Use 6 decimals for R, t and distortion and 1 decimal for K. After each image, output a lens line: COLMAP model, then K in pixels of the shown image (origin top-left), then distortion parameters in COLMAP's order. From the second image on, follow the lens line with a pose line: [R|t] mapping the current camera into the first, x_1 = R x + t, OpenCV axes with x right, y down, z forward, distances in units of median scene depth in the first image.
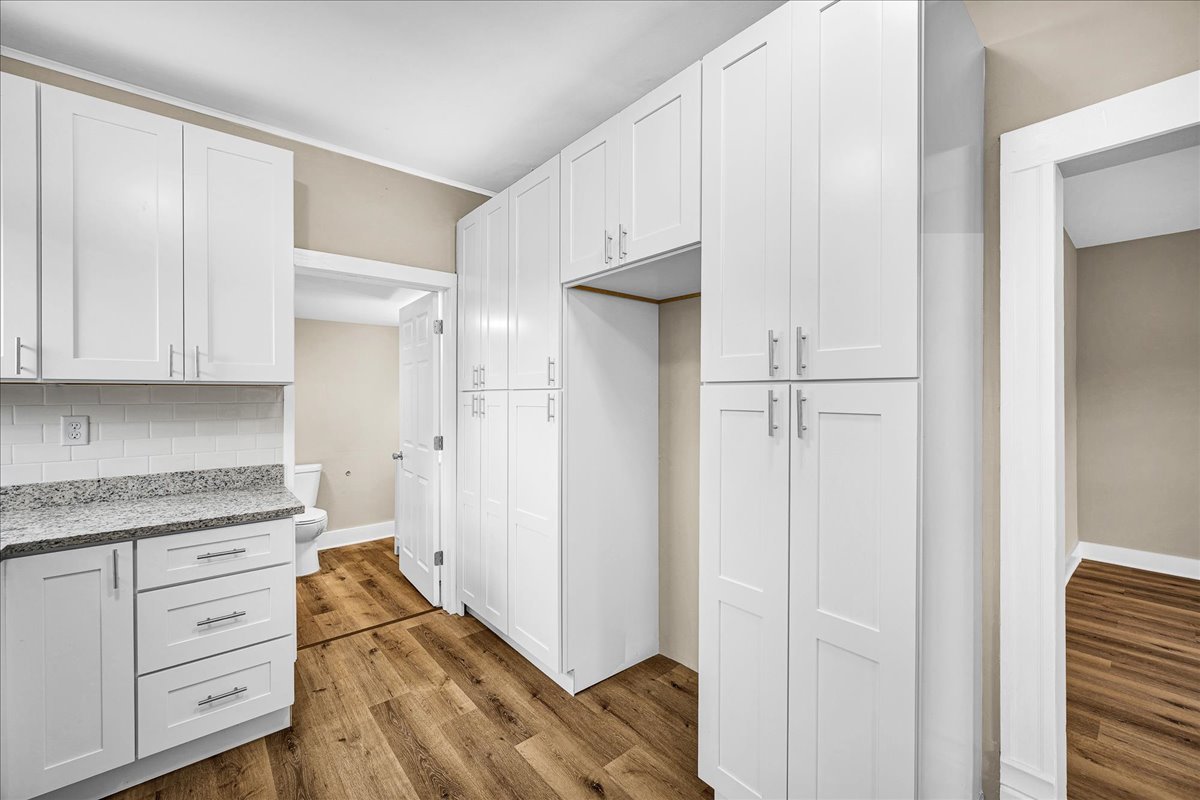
lens RADIAL K [[483.5, 0, 597.0], [0, 483.5, 392.5], [0, 0, 1]] dist [0.003040, 0.000199]
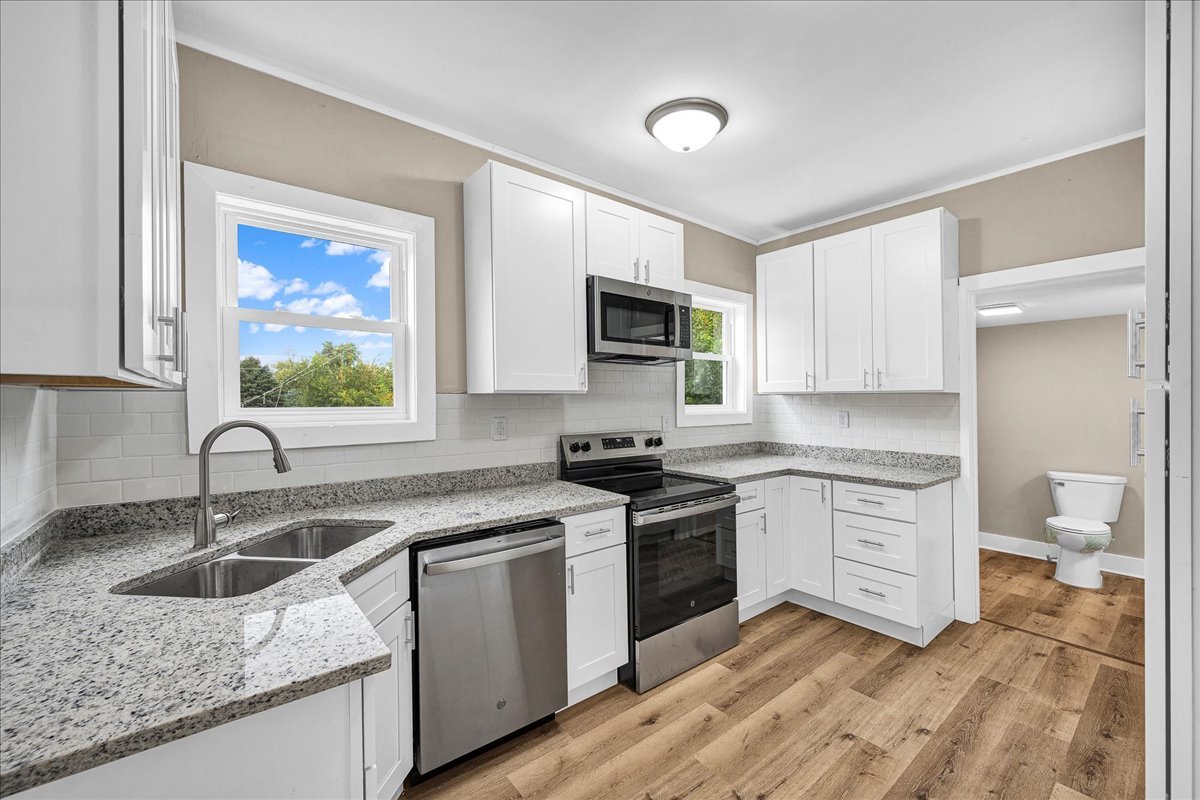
lens RADIAL K [[483.5, 0, 597.0], [0, 483.5, 392.5], [0, 0, 1]] dist [0.003040, 0.000199]
pose [[-0.027543, -0.009494, -0.999576, 0.711873], [0.007672, 0.999923, -0.009709, -0.010479], [0.999591, -0.007937, -0.027468, 0.137079]]
